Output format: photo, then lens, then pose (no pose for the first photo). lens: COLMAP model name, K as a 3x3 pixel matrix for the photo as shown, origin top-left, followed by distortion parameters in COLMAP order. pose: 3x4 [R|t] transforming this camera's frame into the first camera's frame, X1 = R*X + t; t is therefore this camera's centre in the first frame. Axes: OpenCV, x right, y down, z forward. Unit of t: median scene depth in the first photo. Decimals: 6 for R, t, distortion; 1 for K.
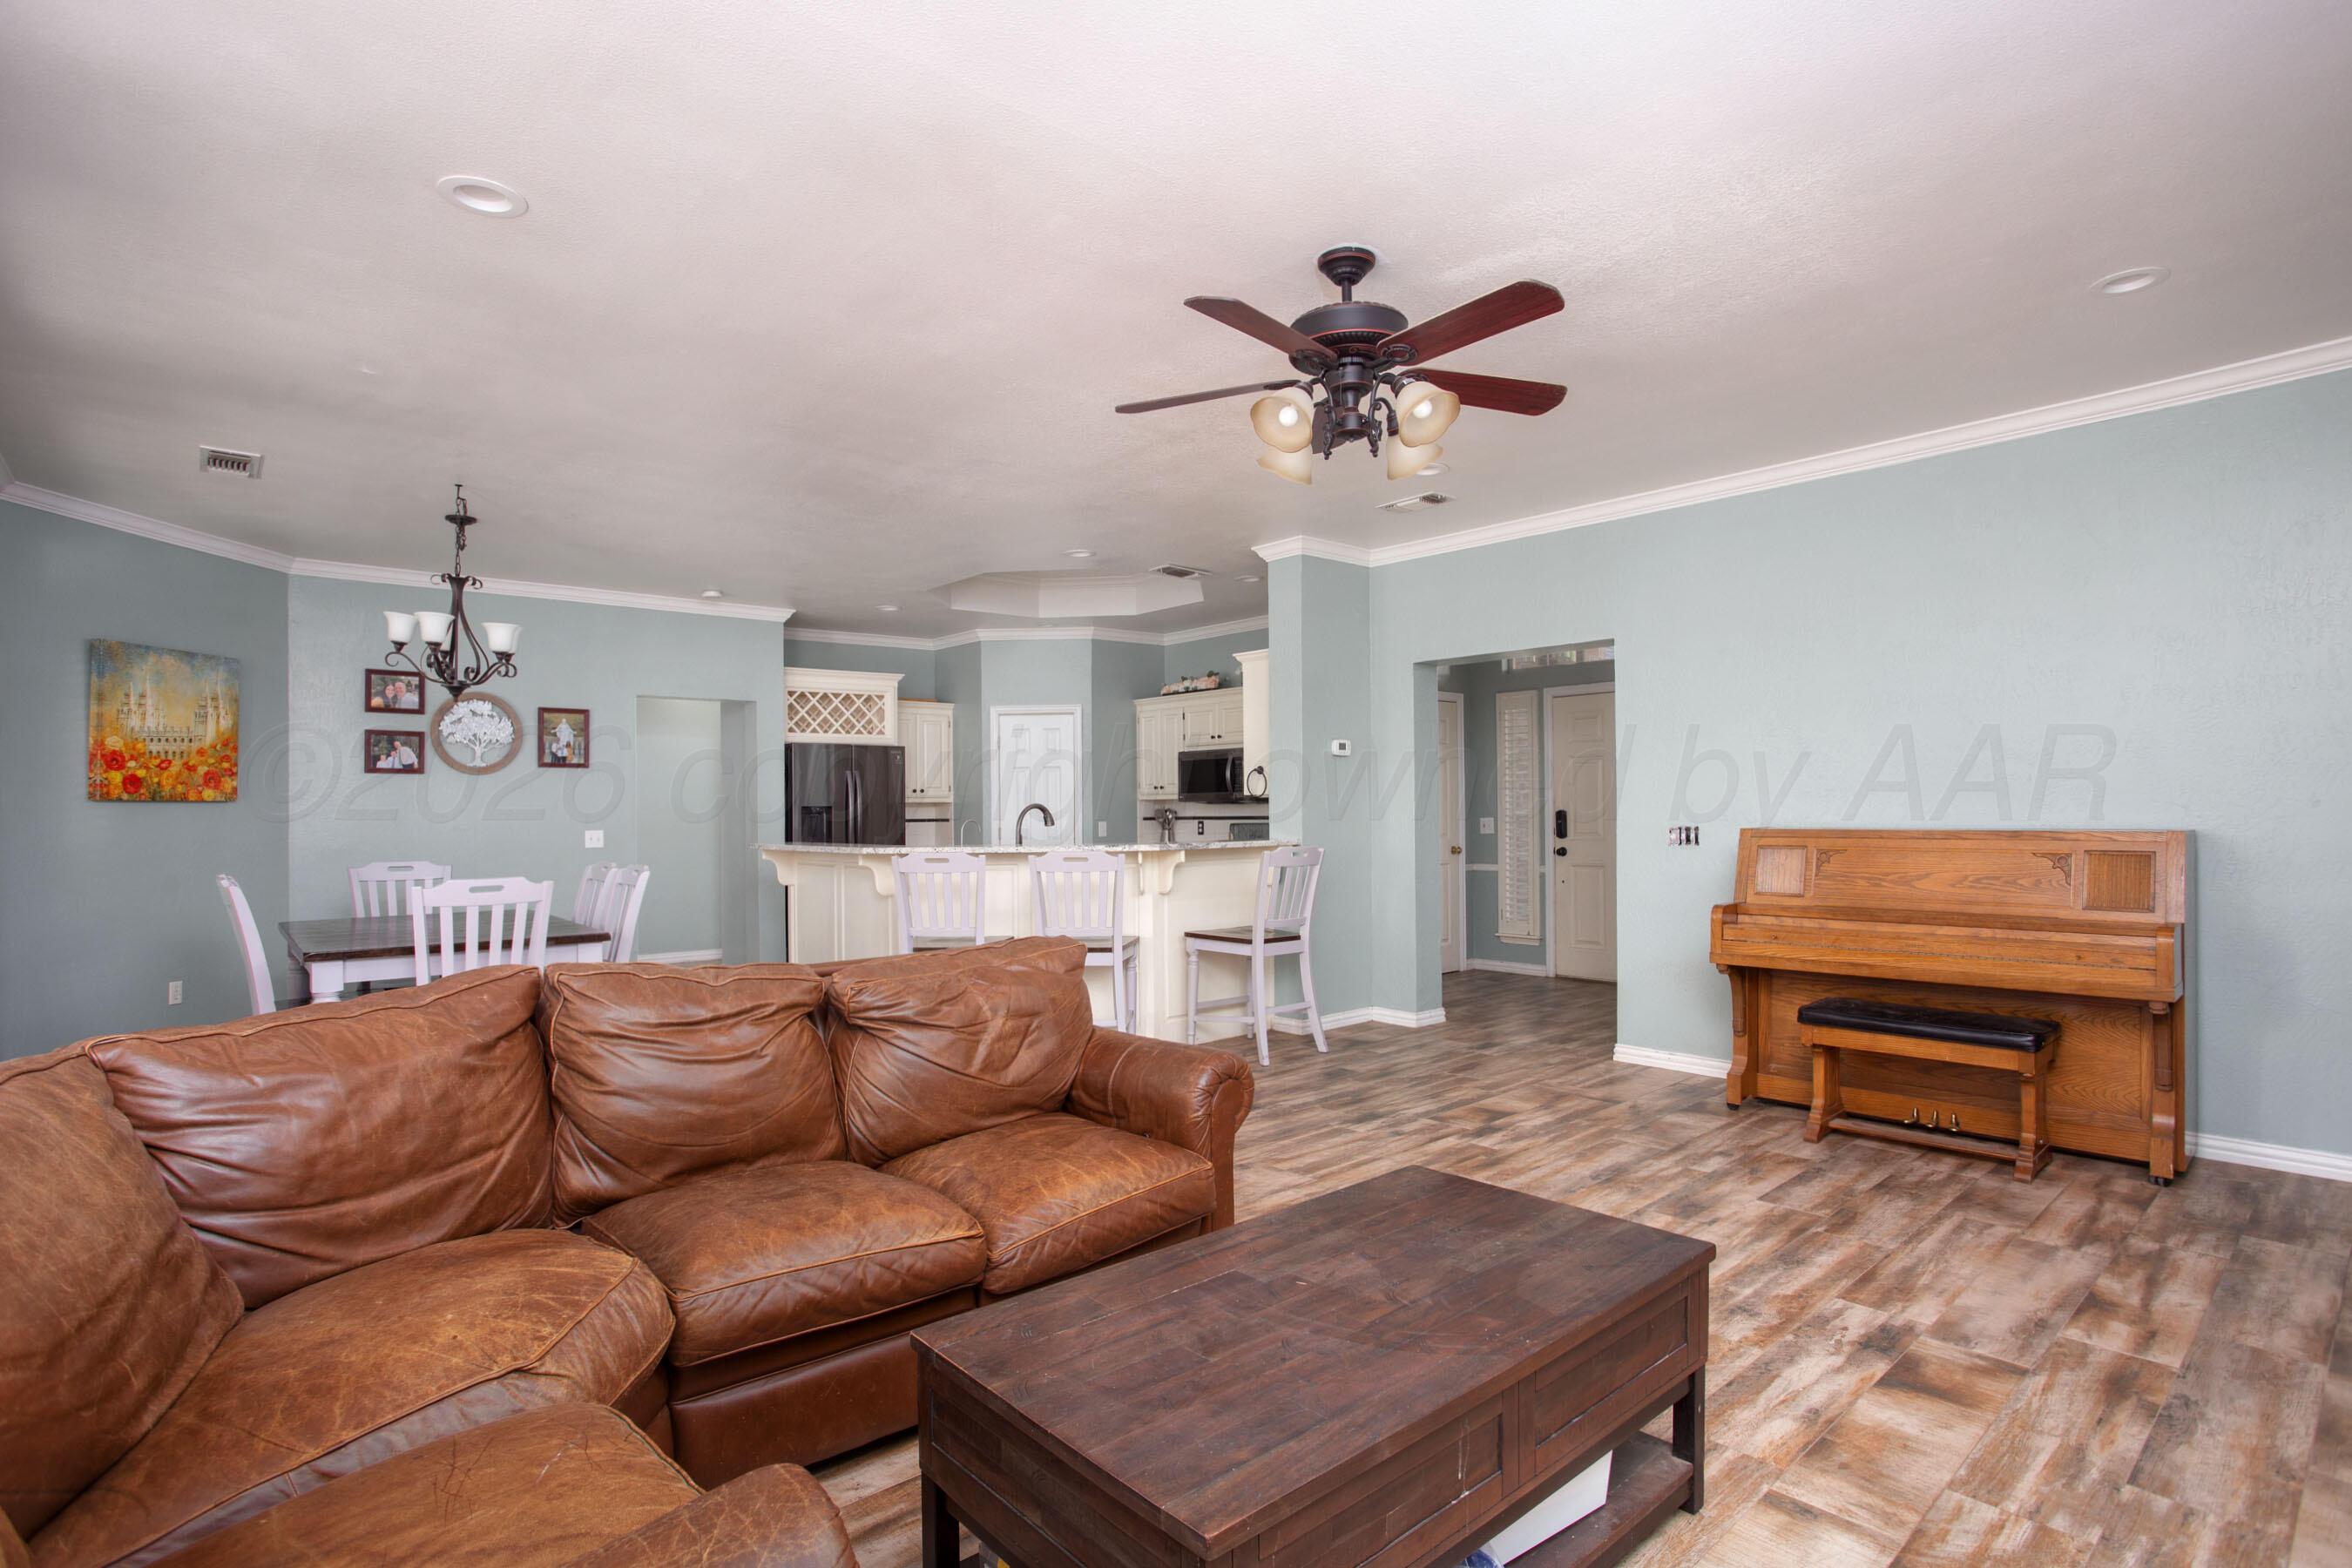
lens RADIAL K [[1164.2, 0, 1191.4], [0, 1164.2, 785.7], [0, 0, 1]] dist [-0.052879, 0.008300]
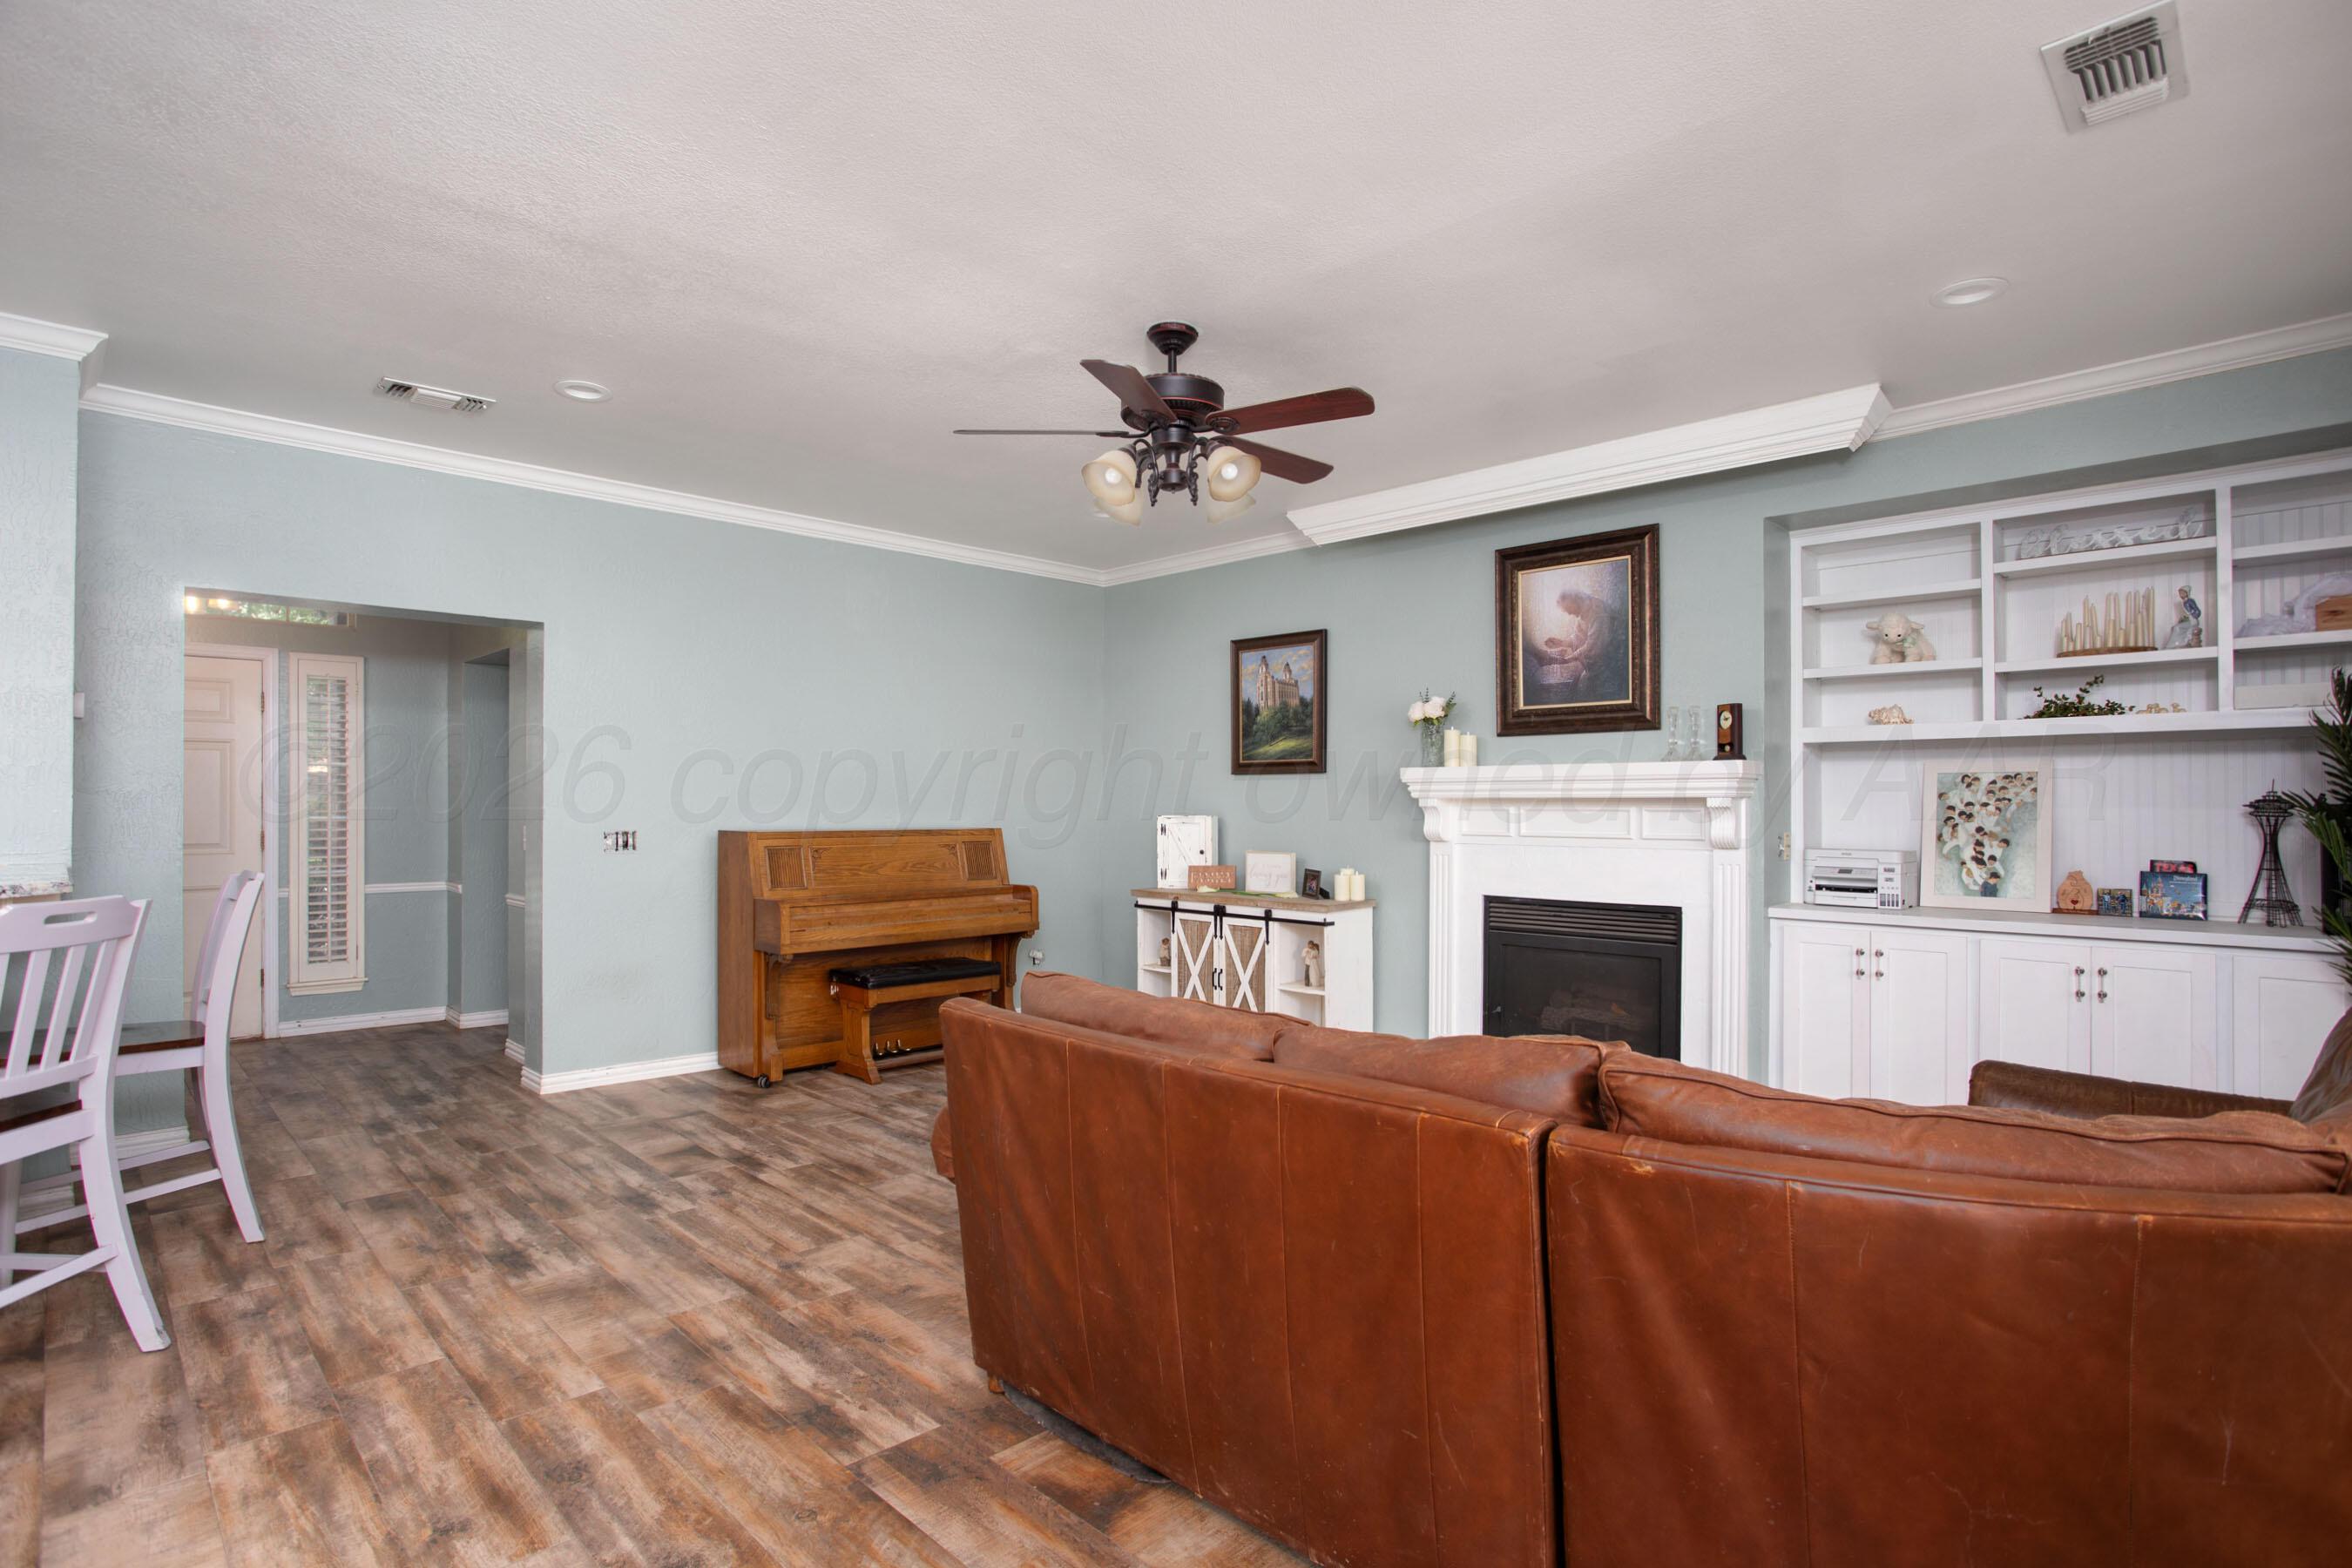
lens RADIAL K [[1164.2, 0, 1169.5], [0, 1164.2, 794.0], [0, 0, 1]] dist [-0.052879, 0.008300]
pose [[-0.041411, 0.014001, 0.999044, -0.591331], [-0.023402, 0.999614, -0.014979, 0.008136], [-0.998868, -0.024000, -0.041068, 0.606543]]
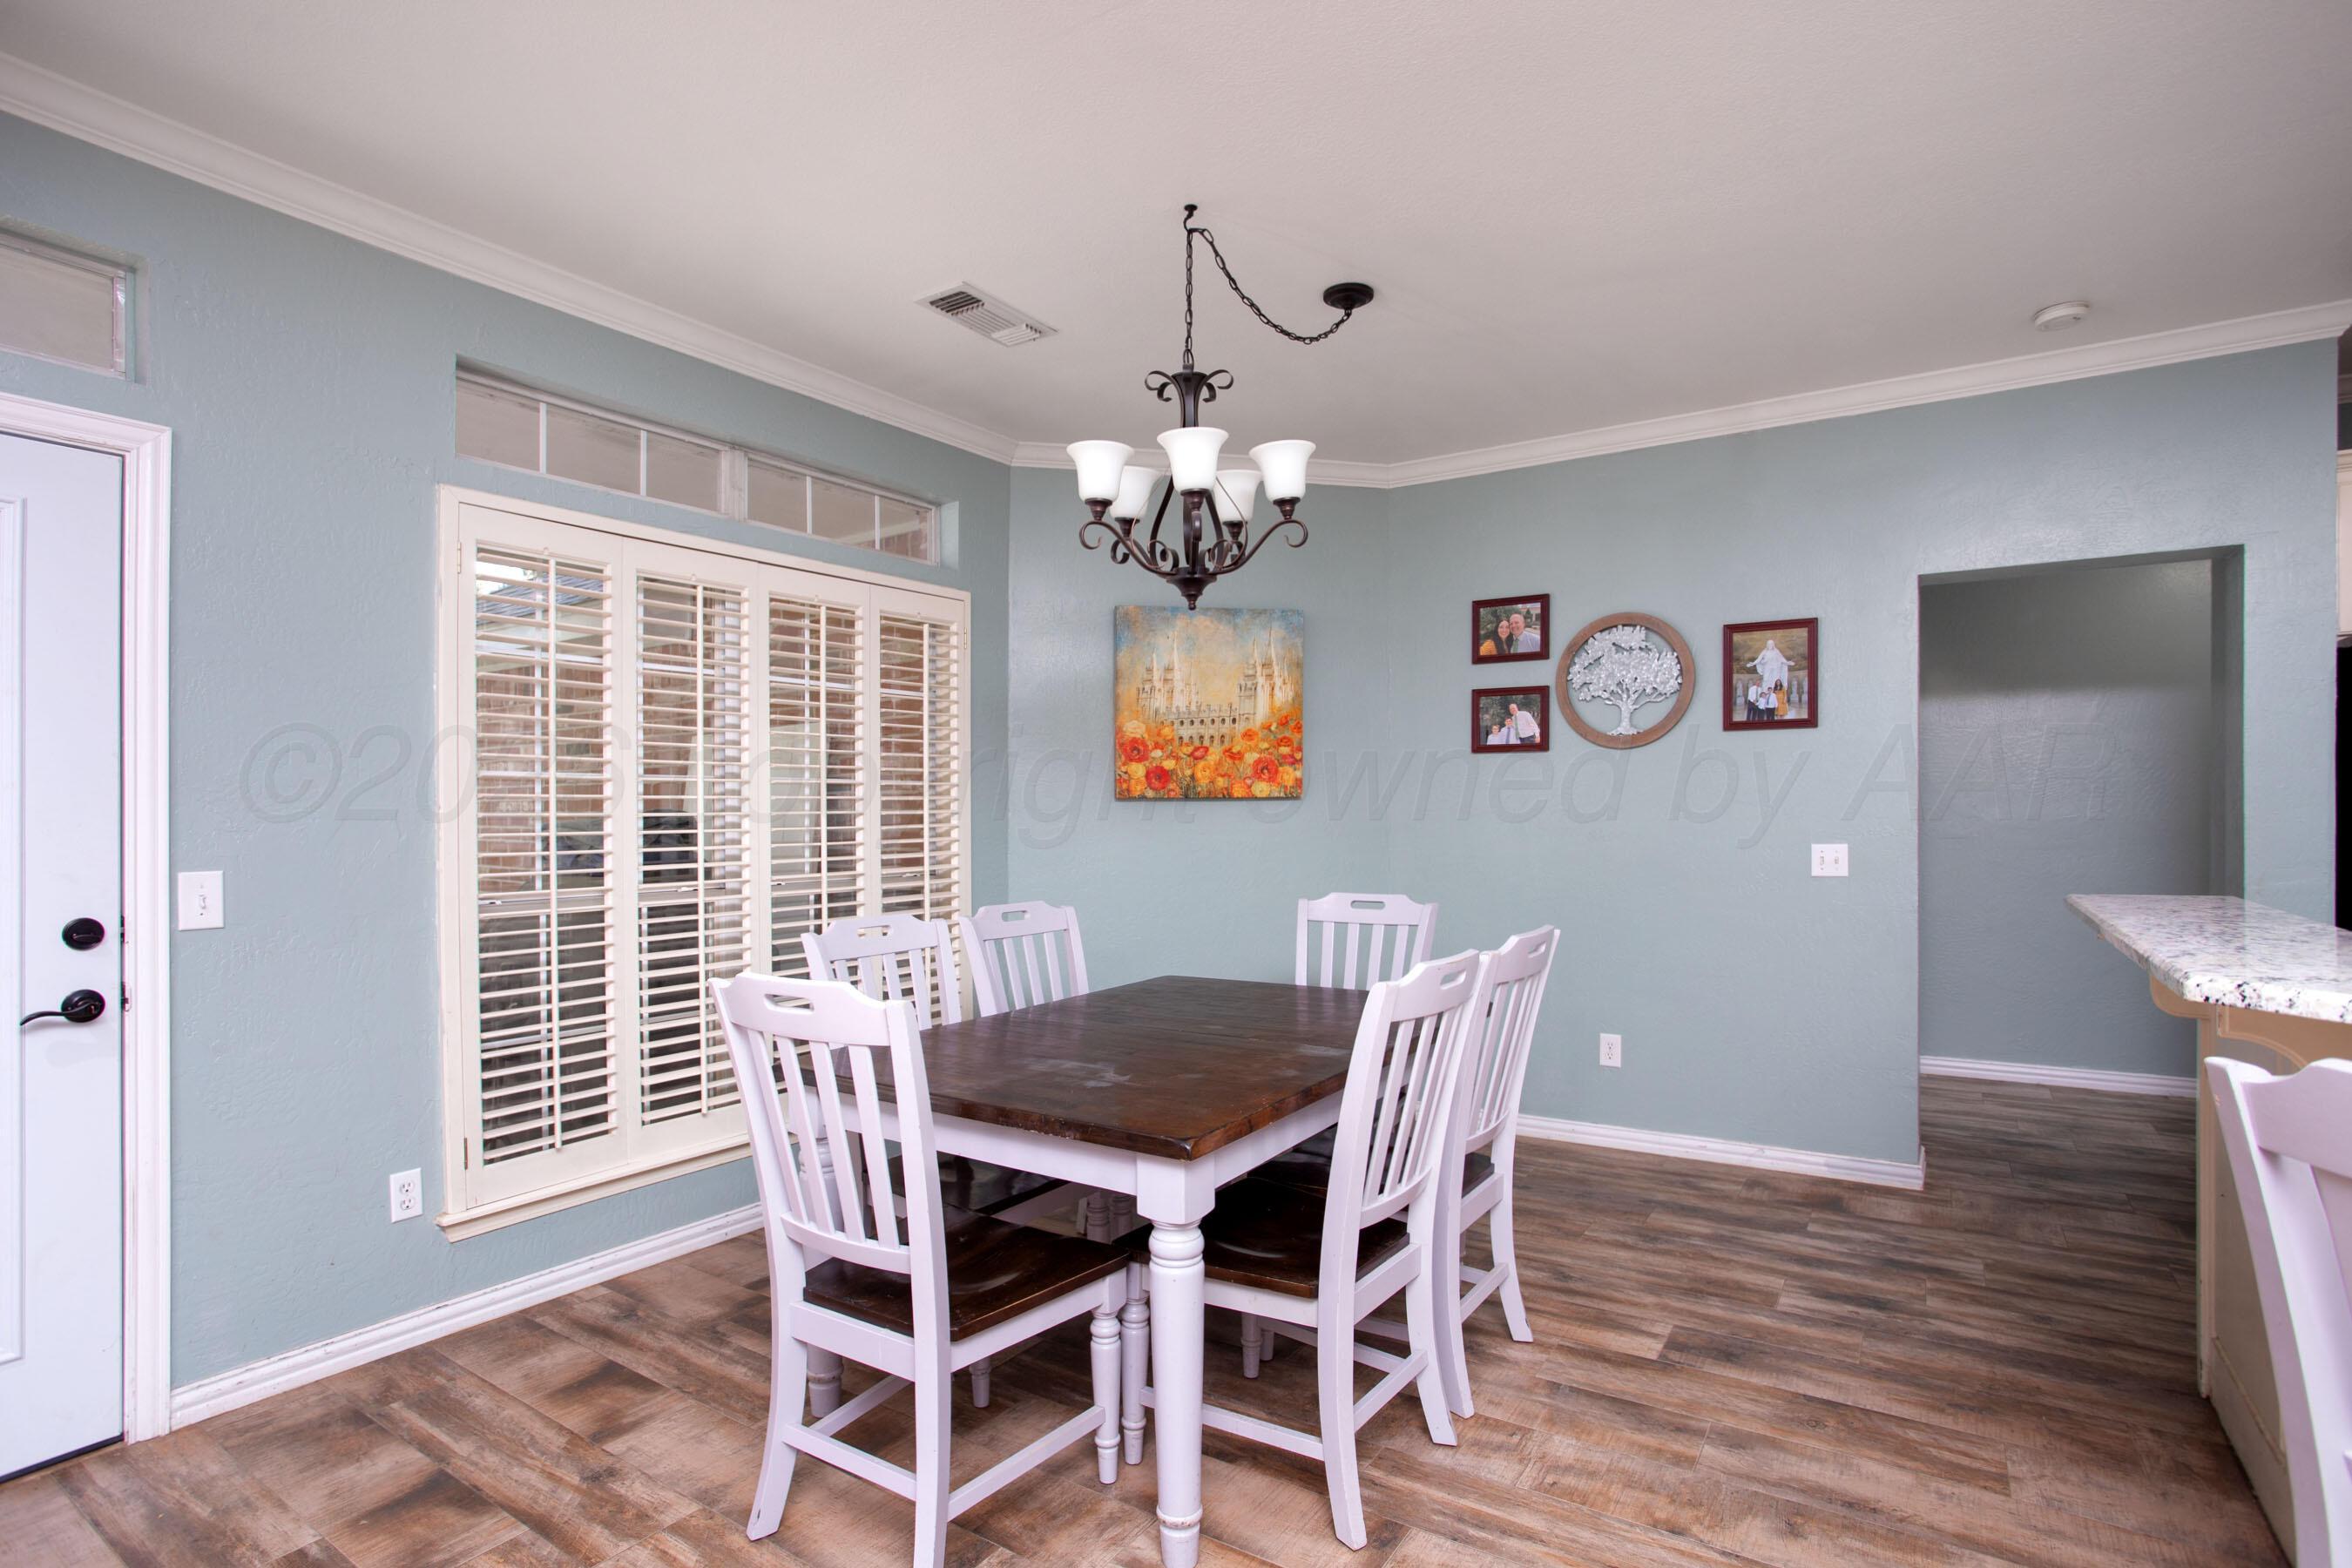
lens RADIAL K [[1164.2, 0, 1173.4], [0, 1164.2, 793.2], [0, 0, 1]] dist [-0.052879, 0.008300]
pose [[0.277214, -0.012734, -0.960724, -0.134147], [0.027152, 0.999617, -0.005415, 0.014212], [0.960425, -0.024585, 0.277453, 0.780750]]
